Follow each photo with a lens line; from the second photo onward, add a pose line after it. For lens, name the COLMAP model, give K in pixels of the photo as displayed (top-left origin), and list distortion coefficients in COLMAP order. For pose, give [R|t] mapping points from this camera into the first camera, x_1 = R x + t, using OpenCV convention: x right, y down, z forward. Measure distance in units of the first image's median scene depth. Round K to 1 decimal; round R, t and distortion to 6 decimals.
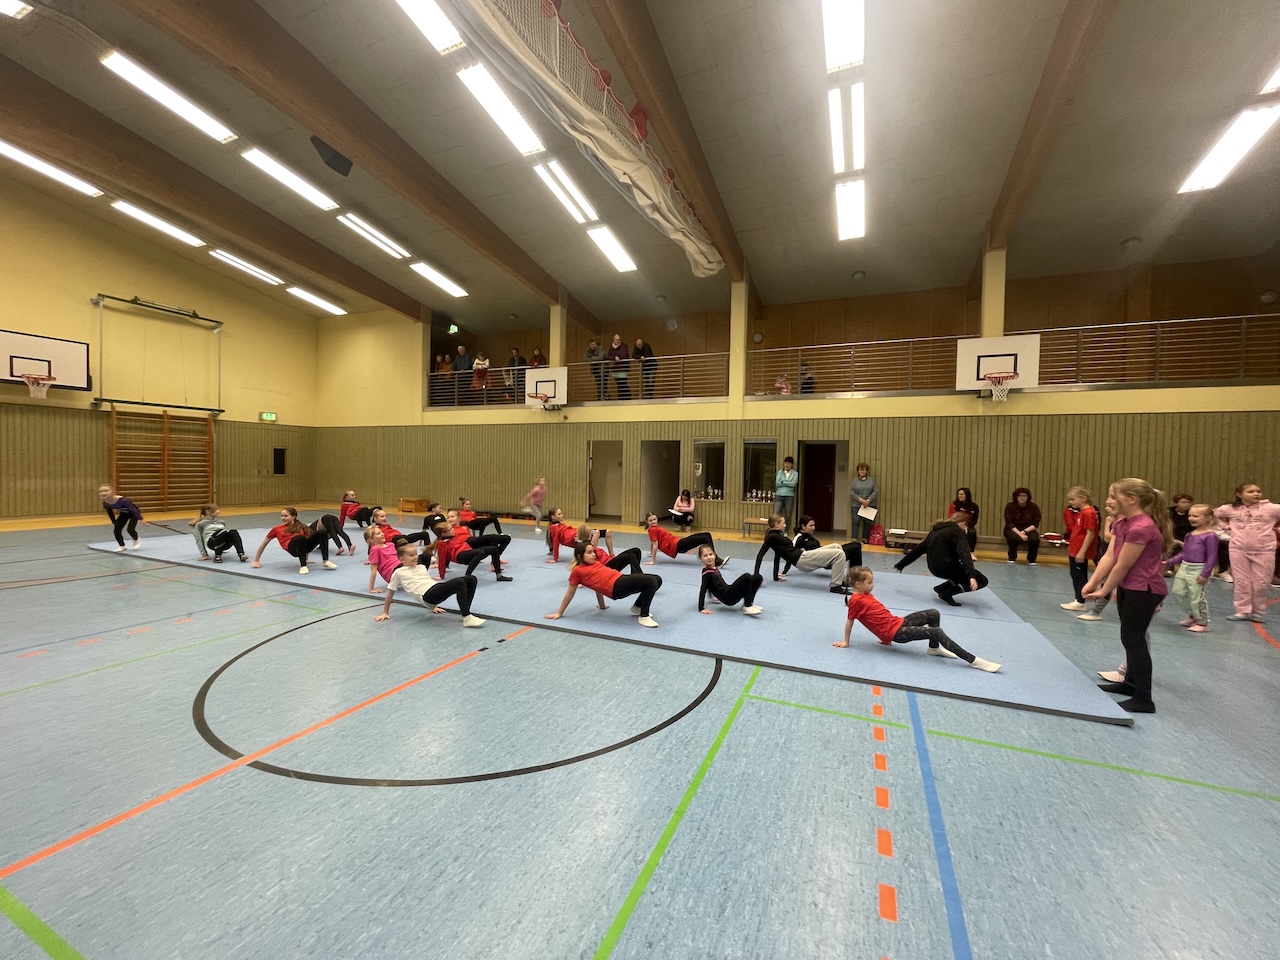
lens RADIAL K [[518.9, 0, 633.8], [0, 518.9, 478.7], [0, 0, 1]] dist [-0.001557, -0.000055]
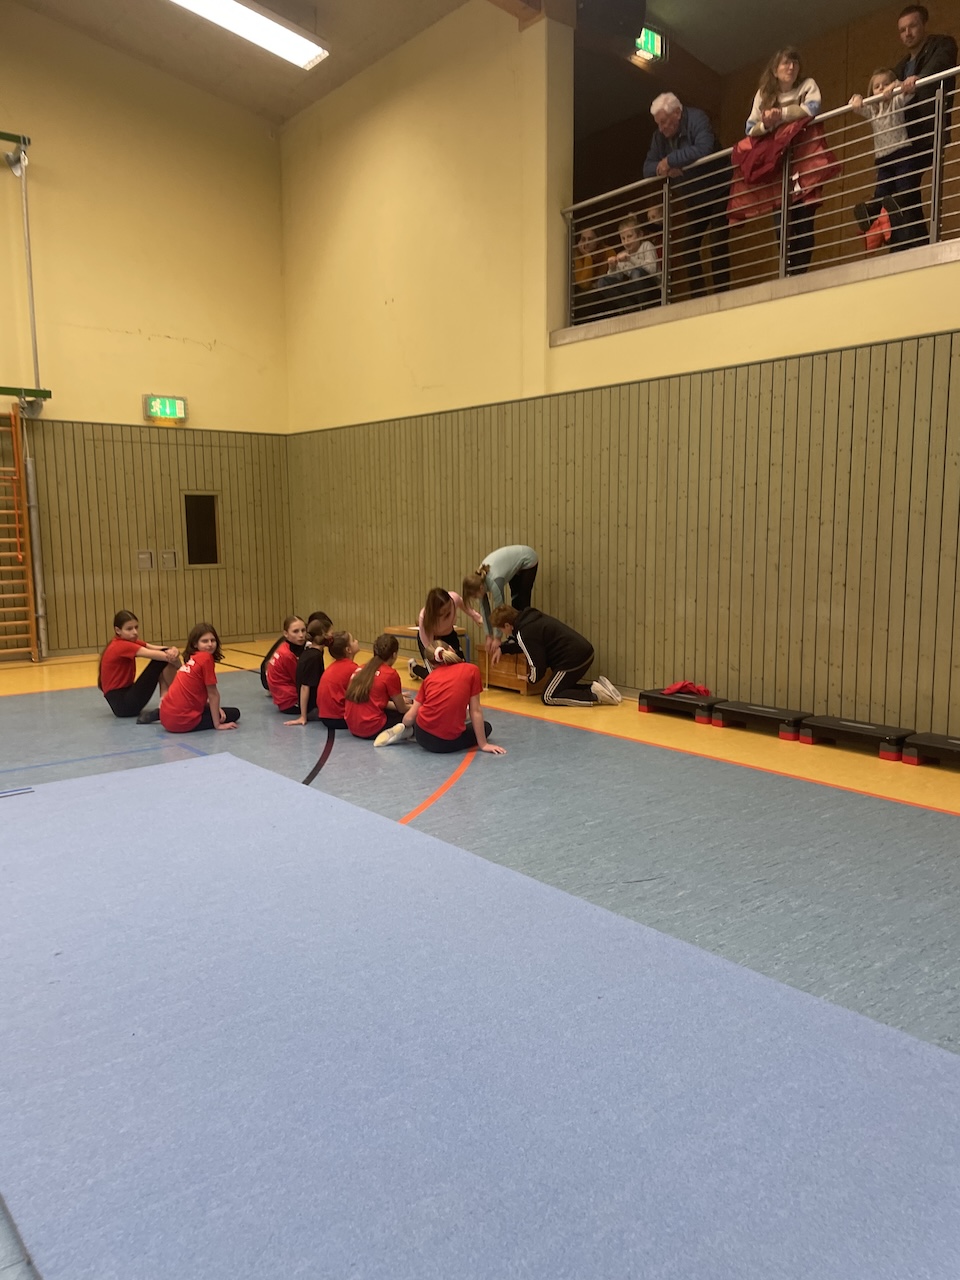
lens RADIAL K [[968.3, 0, 480.0], [0, 968.3, 640.0], [0, 0, 1]] dist [0.091859, -0.117610]
pose [[0.889918, 0.028163, -0.455251, -0.249756], [0.016245, 0.995502, 0.093342, -0.022462], [0.455832, -0.090462, 0.885457, 0.641664]]
